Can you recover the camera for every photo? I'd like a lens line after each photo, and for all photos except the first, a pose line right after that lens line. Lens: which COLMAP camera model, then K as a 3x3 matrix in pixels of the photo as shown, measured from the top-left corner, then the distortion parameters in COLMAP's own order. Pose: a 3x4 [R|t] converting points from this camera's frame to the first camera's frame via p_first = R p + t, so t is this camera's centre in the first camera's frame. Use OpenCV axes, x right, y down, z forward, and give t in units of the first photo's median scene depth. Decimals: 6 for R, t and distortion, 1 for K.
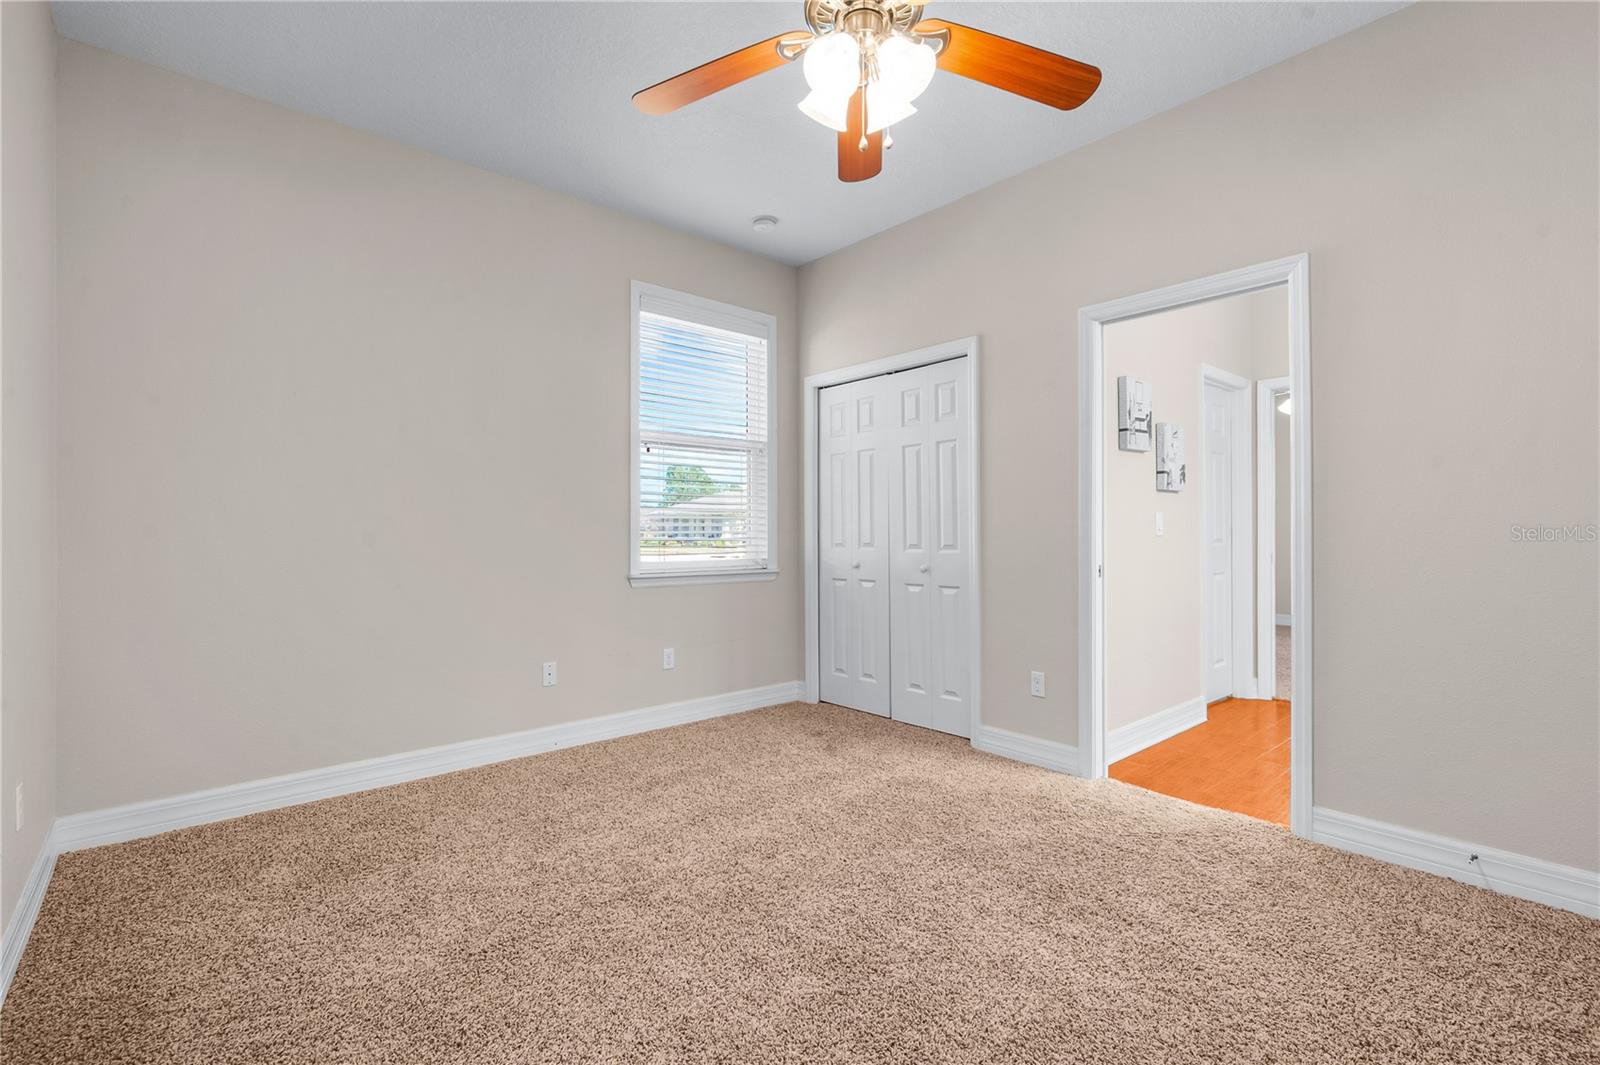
lens RADIAL K [[718.1, 0, 815.4], [0, 718.1, 528.9], [0, 0, 1]] dist [0.000981, -0.000315]
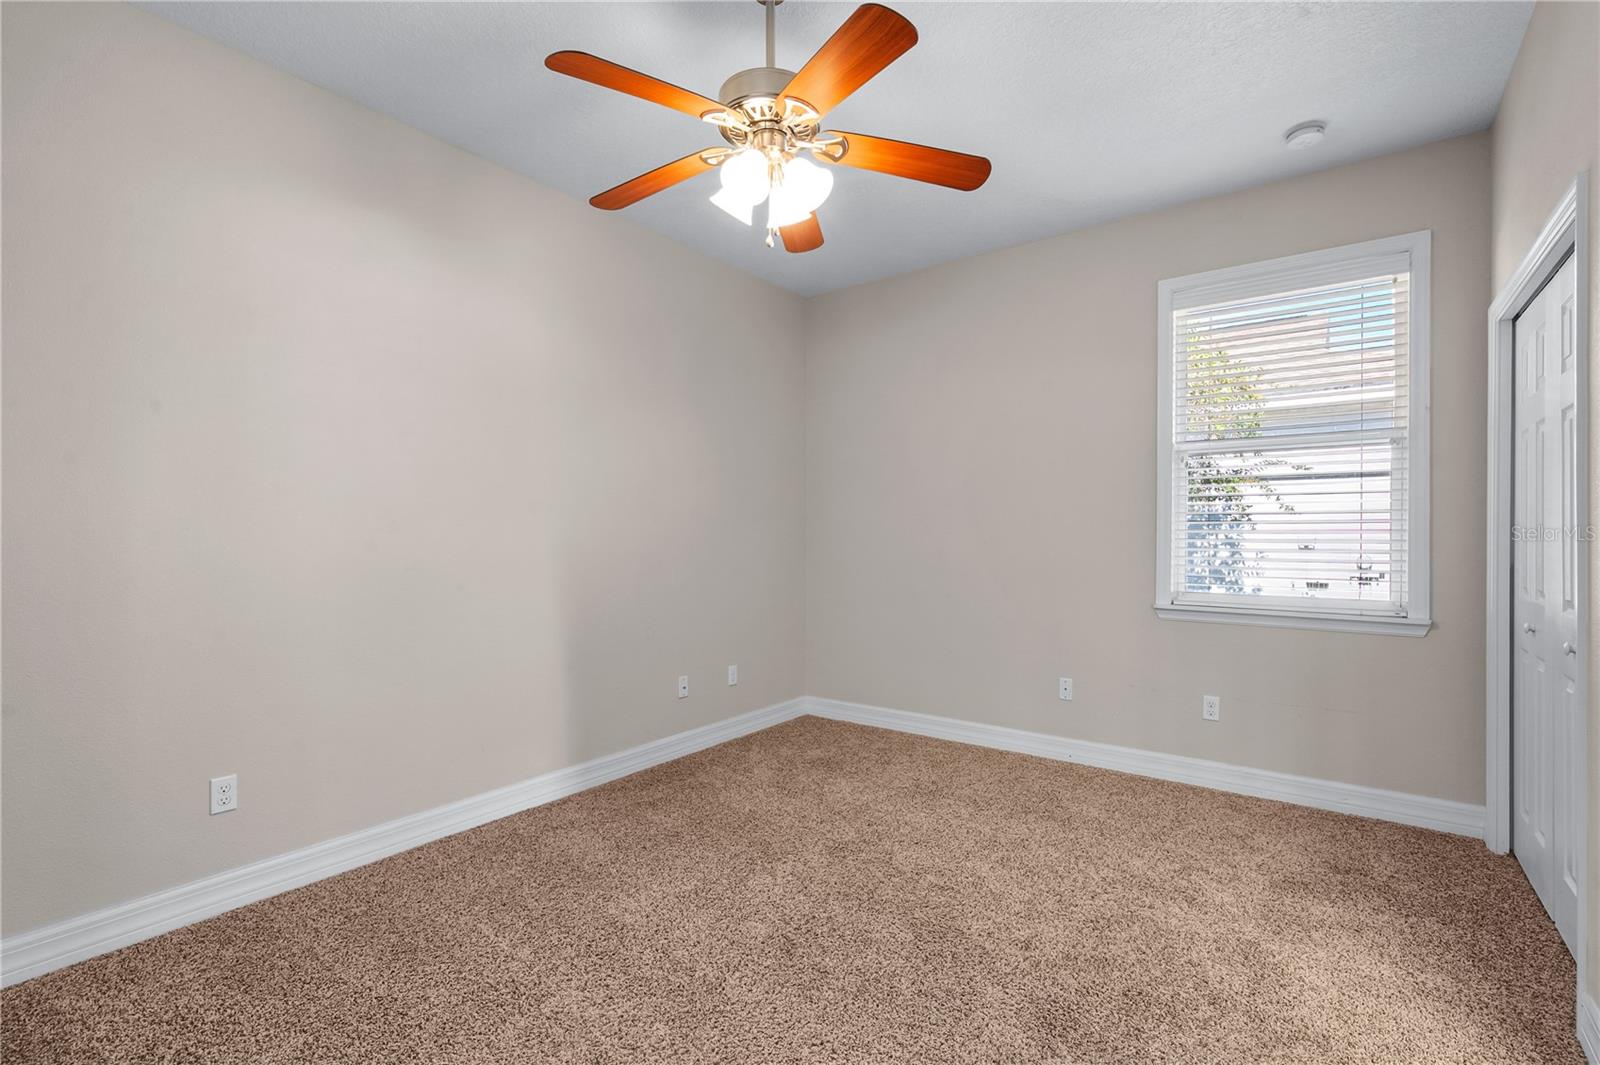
lens RADIAL K [[718.1, 0, 806.7], [0, 718.1, 542.0], [0, 0, 1]] dist [0.000981, -0.000315]
pose [[0.206470, 0.011946, -0.978380, 0.545146], [-0.000065, 0.999926, 0.012195, -0.026792], [0.978453, -0.002454, 0.206456, 0.372661]]
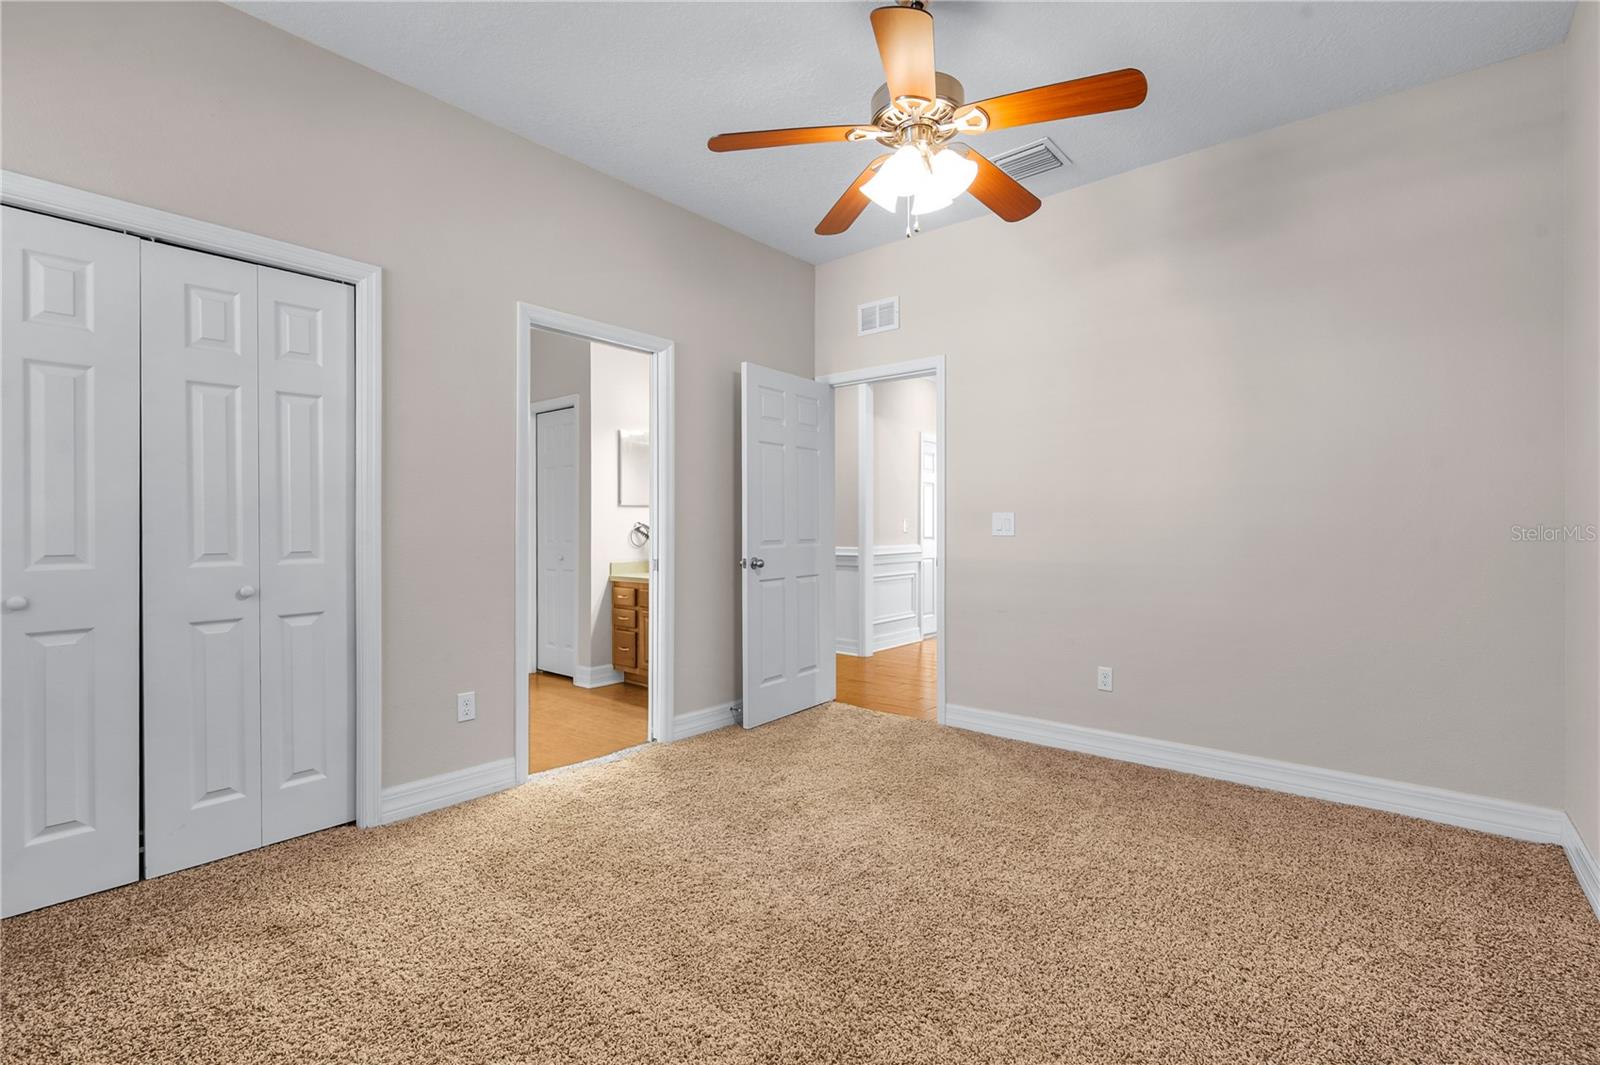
lens RADIAL K [[718.1, 0, 784.5], [0, 718.1, 521.7], [0, 0, 1]] dist [0.000981, -0.000315]
pose [[-0.127304, 0.011102, 0.991802, -0.526645], [-0.002942, 0.999929, -0.011570, 0.001000], [-0.991859, -0.004391, -0.127262, 0.634006]]
